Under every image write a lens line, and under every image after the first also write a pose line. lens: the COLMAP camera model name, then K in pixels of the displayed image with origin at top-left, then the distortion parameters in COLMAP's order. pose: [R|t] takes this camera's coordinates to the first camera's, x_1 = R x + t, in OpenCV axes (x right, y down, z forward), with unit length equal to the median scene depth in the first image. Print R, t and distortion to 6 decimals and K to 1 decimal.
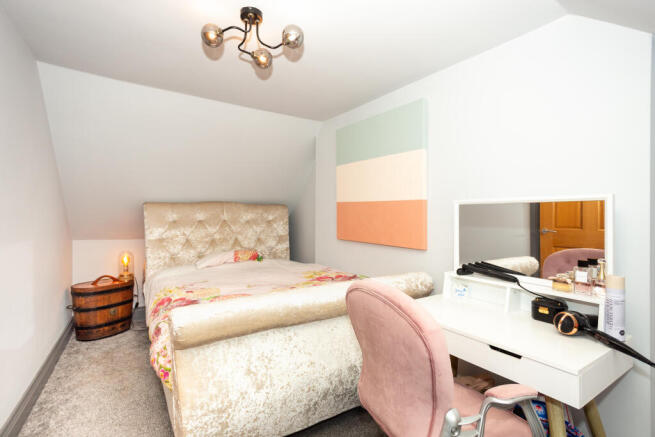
lens RADIAL K [[318.6, 0, 322.2], [0, 318.6, 217.2], [0, 0, 1]] dist [-0.045700, 0.022902]
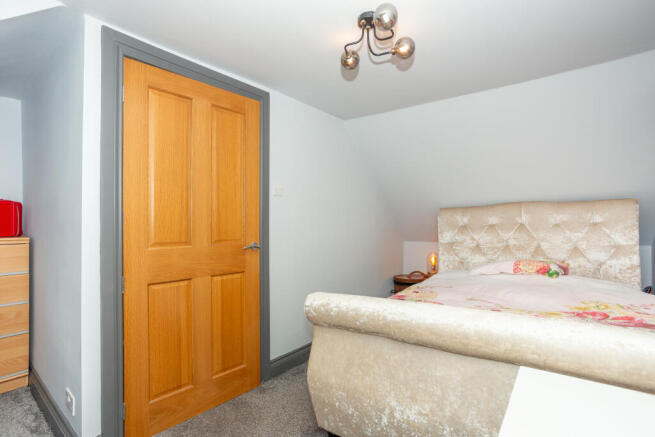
lens RADIAL K [[318.6, 0, 322.2], [0, 318.6, 217.2], [0, 0, 1]] dist [-0.045700, 0.022902]
pose [[0.365906, -0.032510, -0.930084, 0.292802], [0.012737, 0.999471, -0.029925, 0.011396], [0.930565, -0.000897, 0.366126, 0.218421]]
